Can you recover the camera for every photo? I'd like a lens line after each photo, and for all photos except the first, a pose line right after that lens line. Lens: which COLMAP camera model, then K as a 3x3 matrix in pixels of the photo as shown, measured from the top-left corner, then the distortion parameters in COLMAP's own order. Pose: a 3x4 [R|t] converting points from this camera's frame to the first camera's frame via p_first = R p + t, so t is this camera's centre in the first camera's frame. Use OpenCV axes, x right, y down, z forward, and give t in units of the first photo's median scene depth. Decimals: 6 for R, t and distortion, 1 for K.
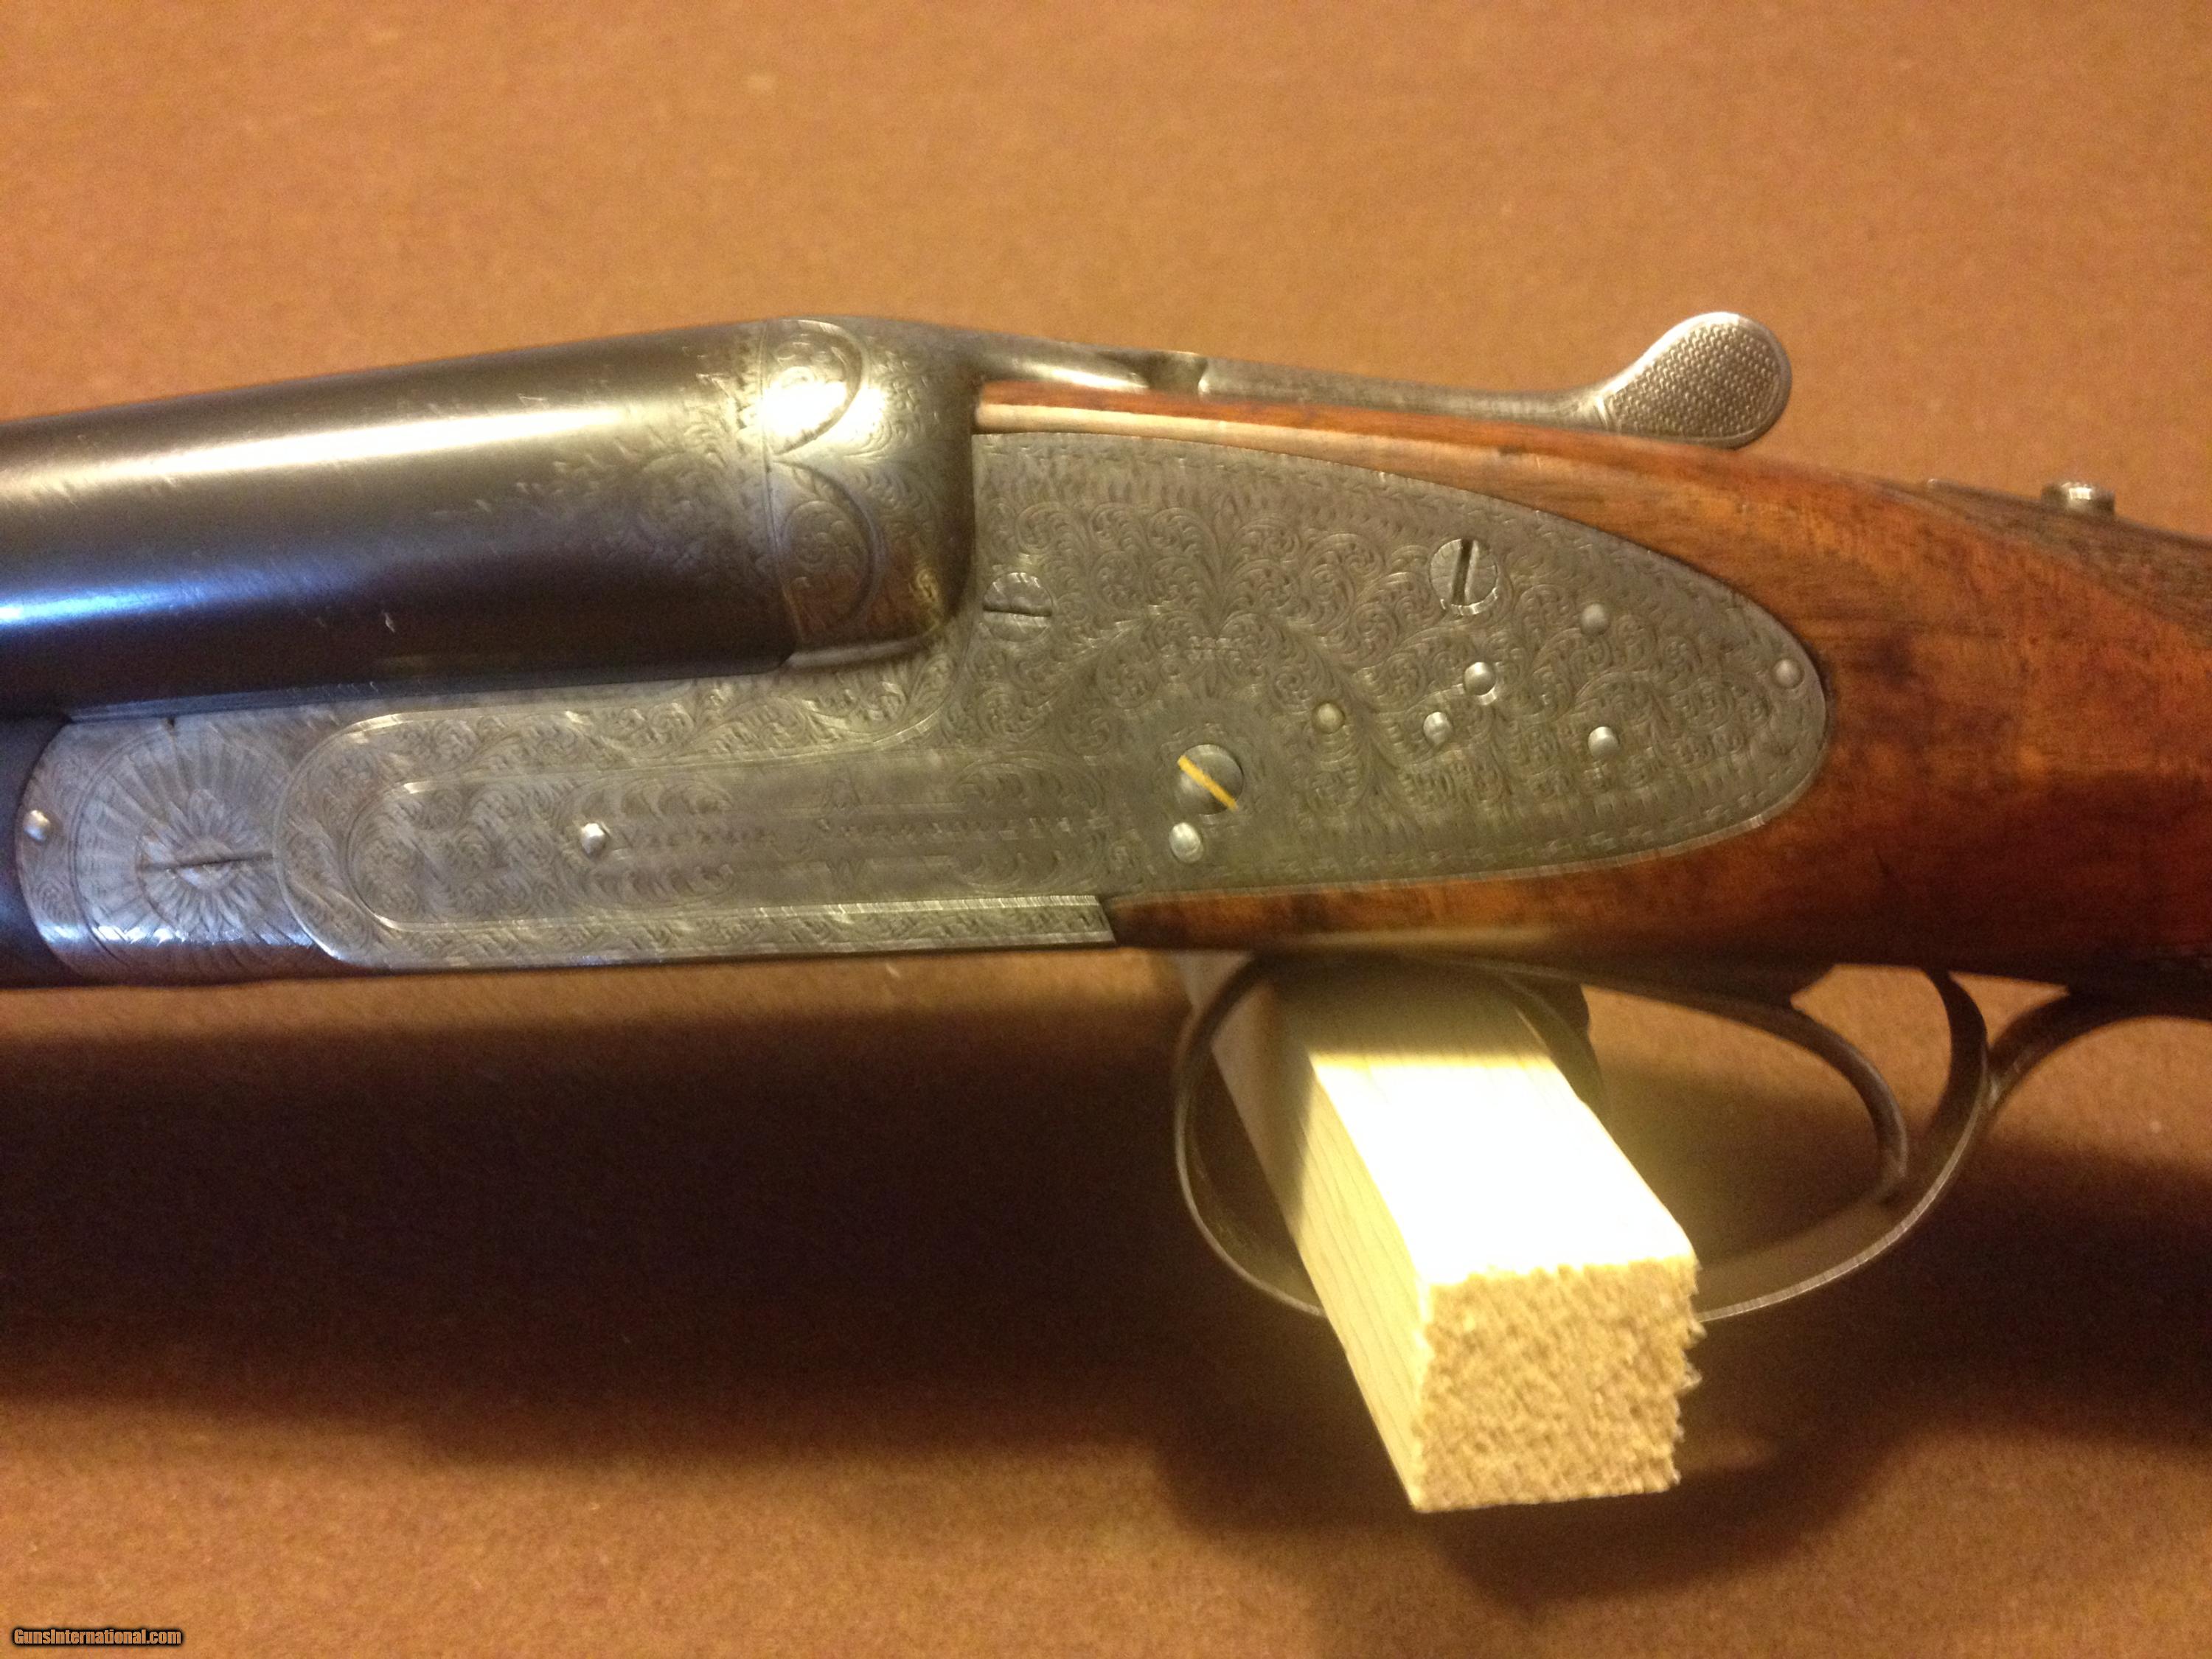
lens RADIAL K [[2141.3, 0, 1106.4], [0, 2141.3, 798.4], [0, 0, 1]] dist [0.125112, -0.253746]
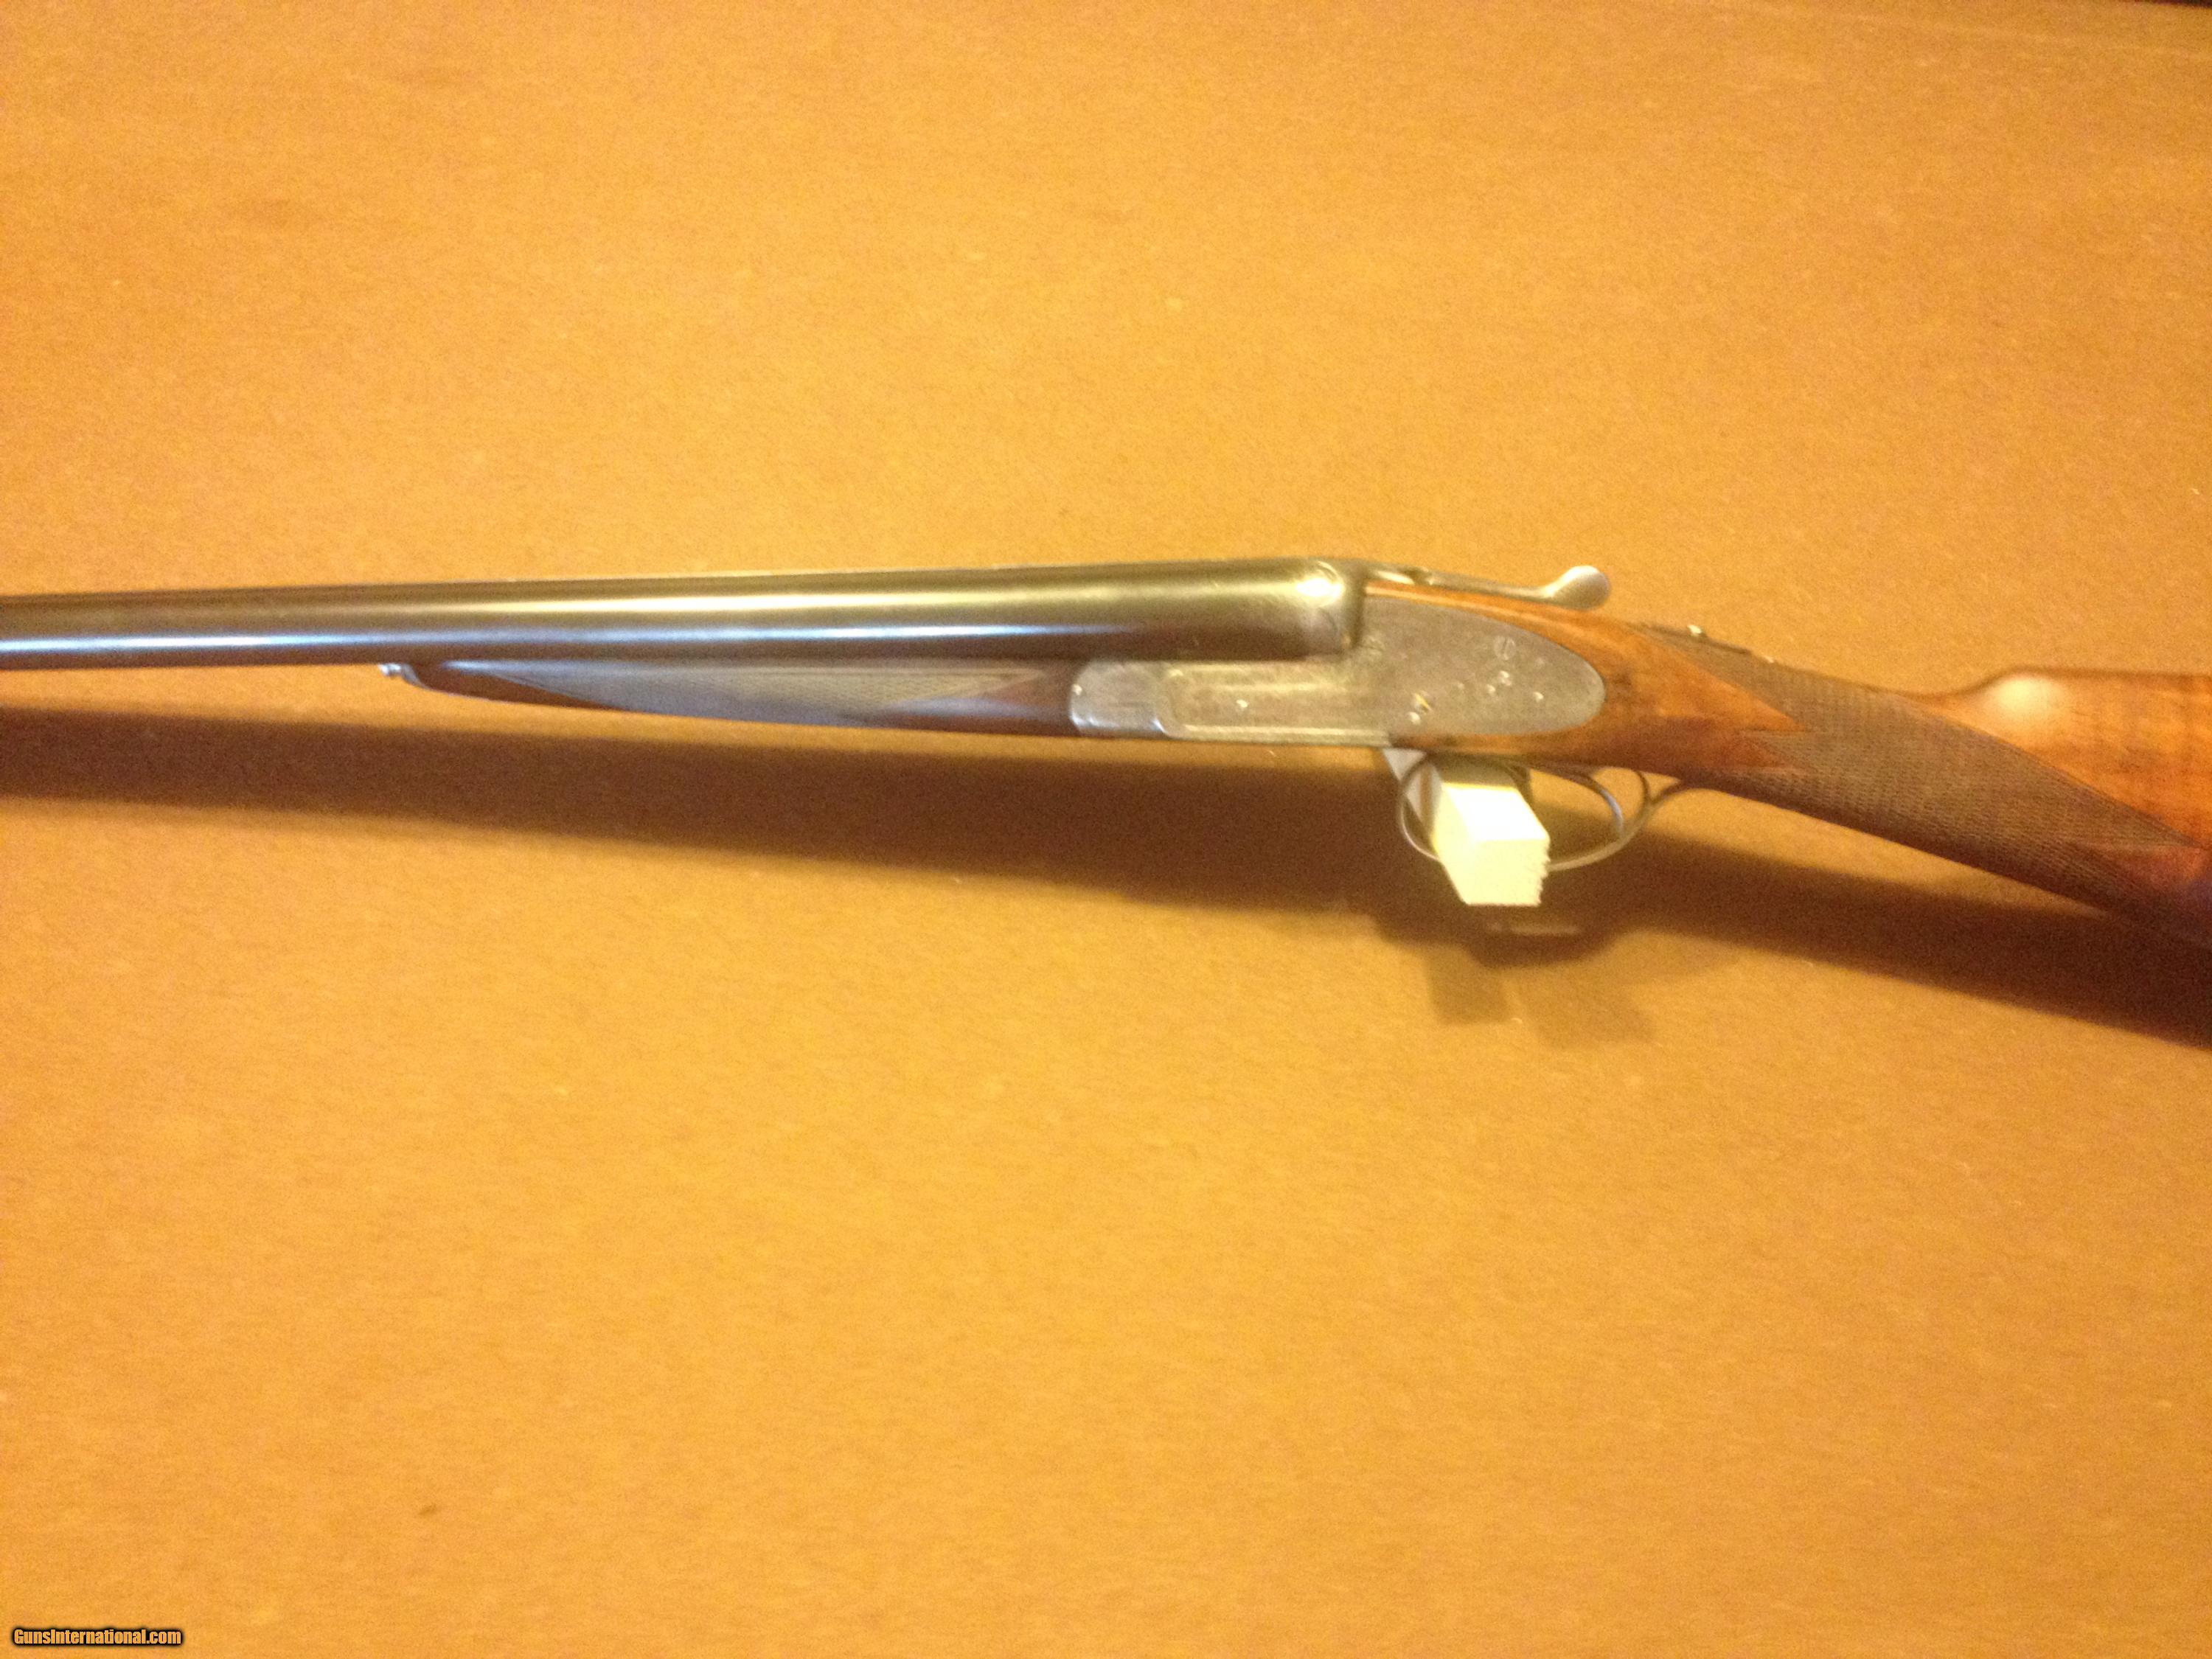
lens RADIAL K [[2070.0, 0, 1074.0], [0, 2070.0, 818.6], [0, 0, 1]] dist [0.147913, -0.329256]
pose [[0.996933, 0.071364, -0.032128, -0.390461], [-0.067938, 0.992922, 0.097416, -0.108412], [0.038852, -0.094935, 0.994725, -2.356448]]
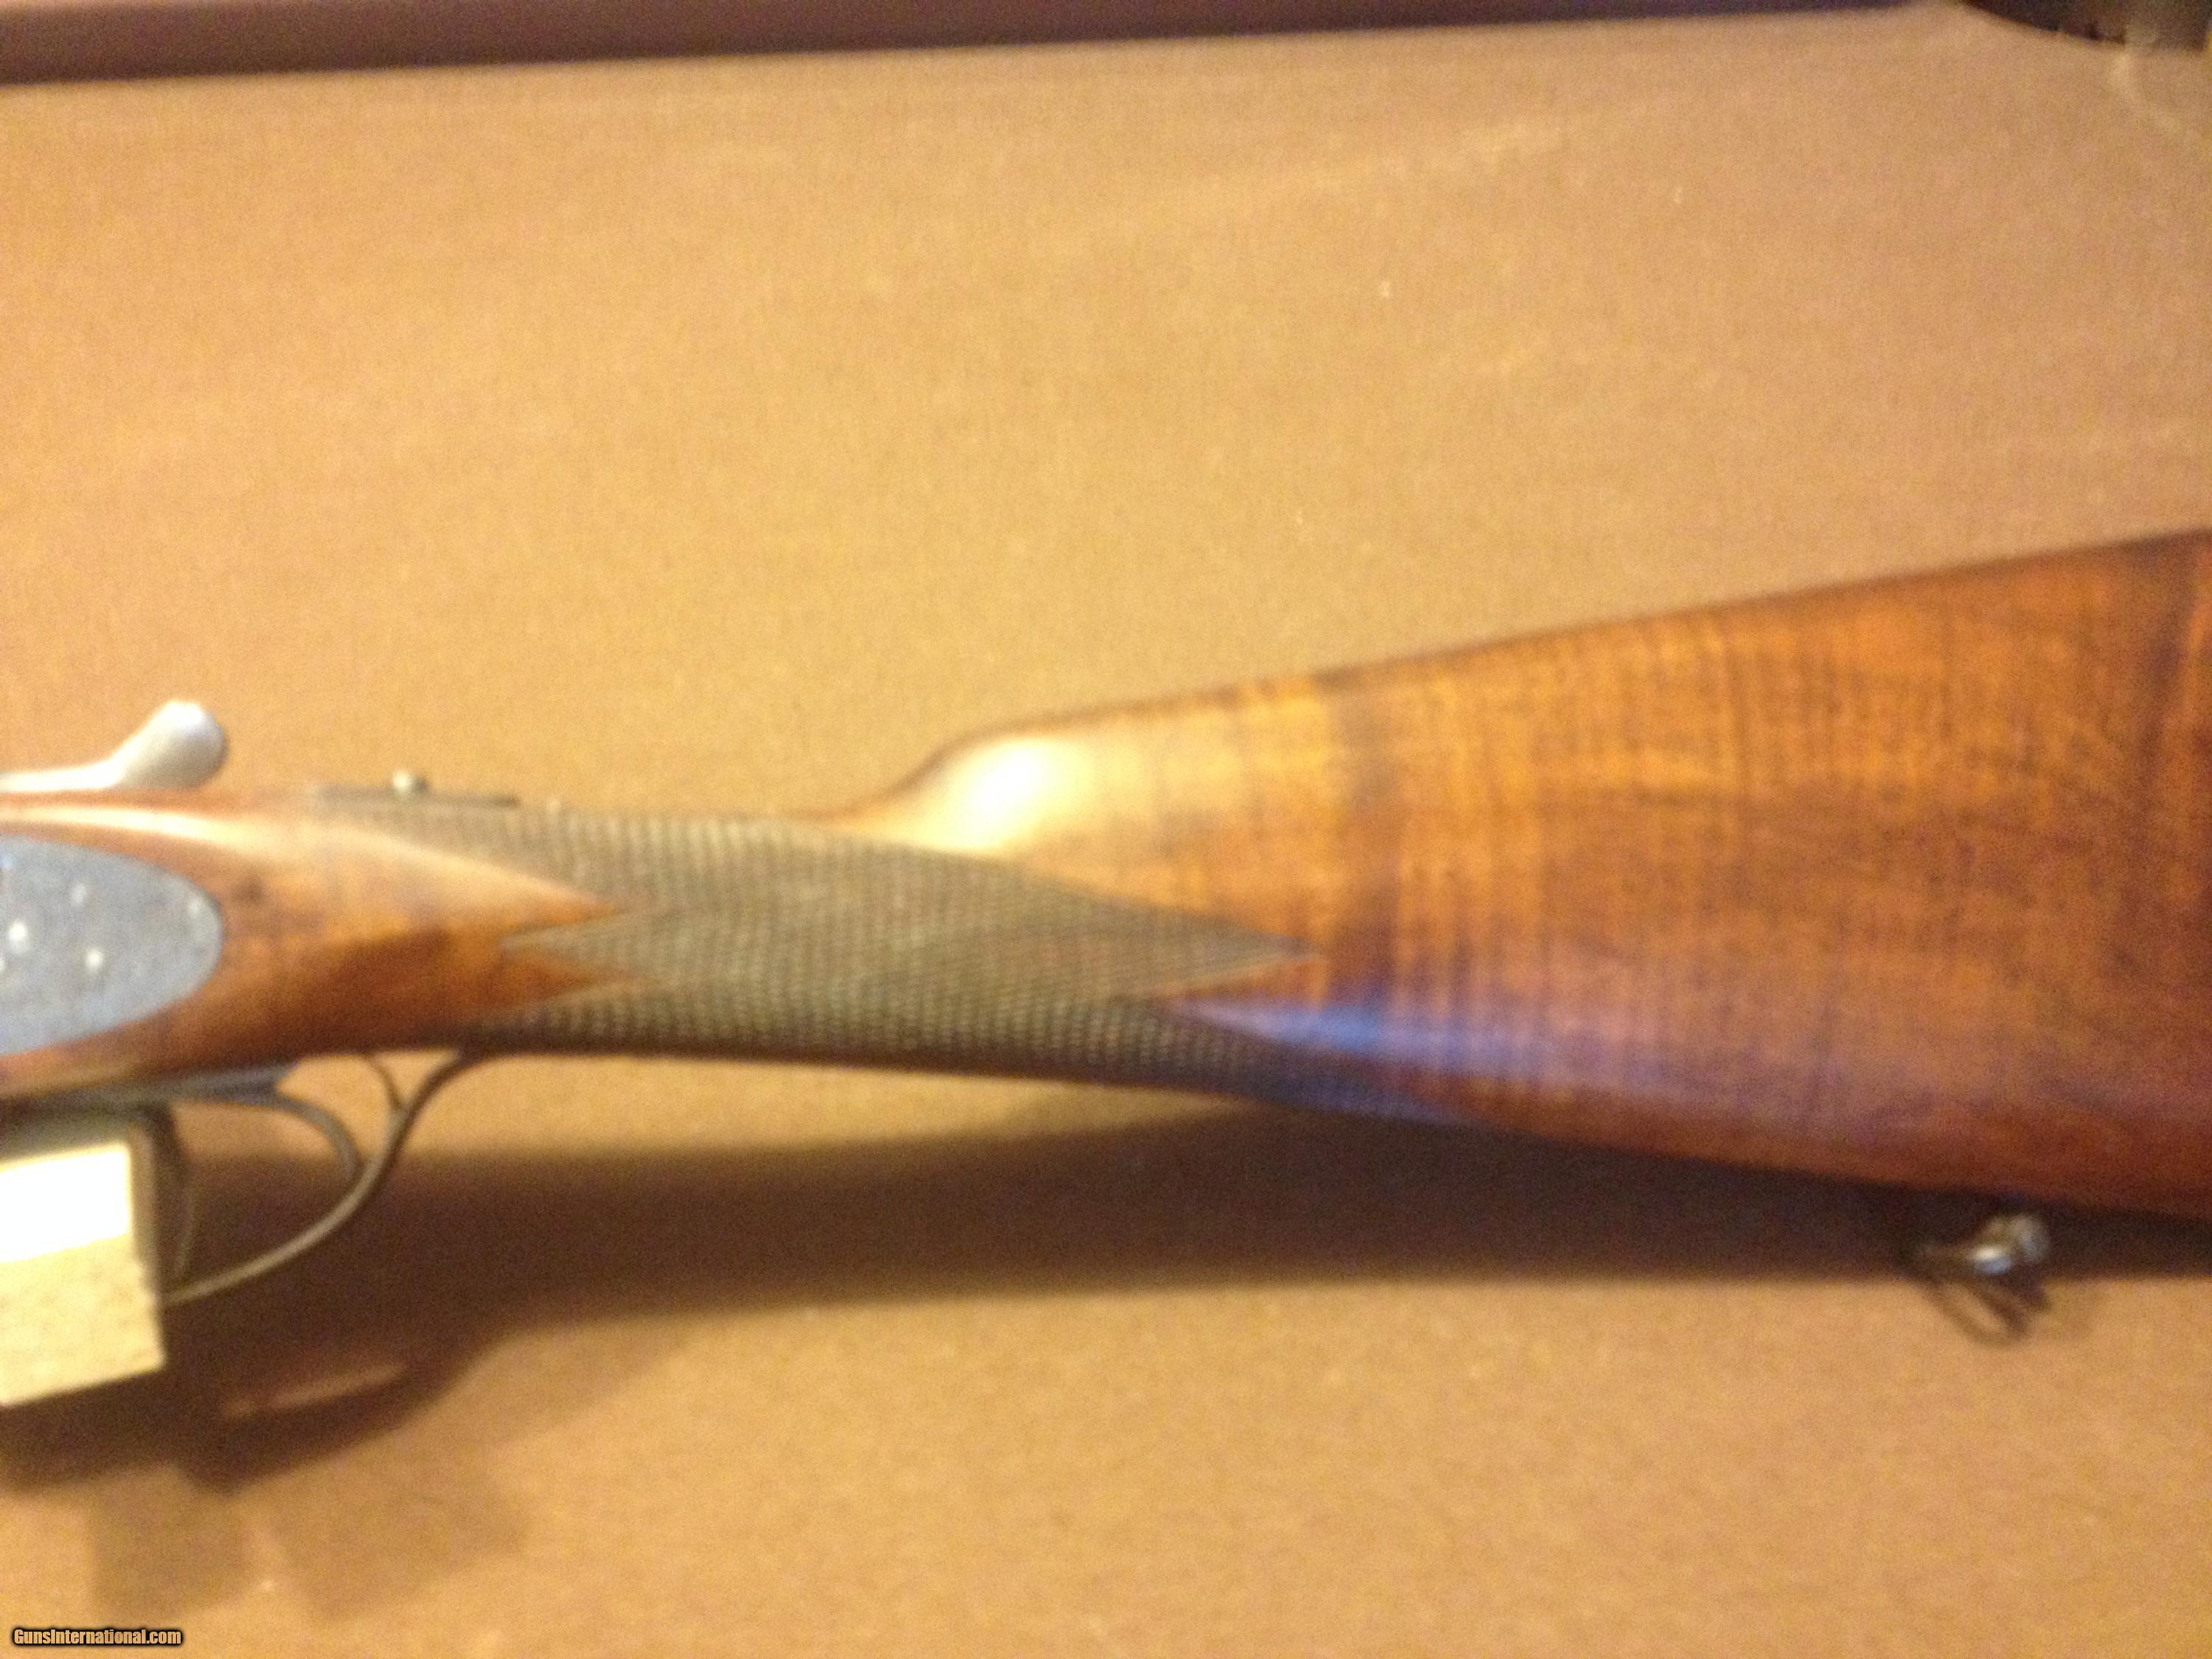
lens RADIAL K [[2070.0, 0, 1074.0], [0, 2070.0, 818.6], [0, 0, 1]] dist [0.147913, -0.329256]
pose [[0.964683, -0.147661, 0.218137, 0.642981], [0.166950, 0.983280, -0.072718, 0.117103], [-0.203752, 0.106568, 0.973205, -0.851738]]
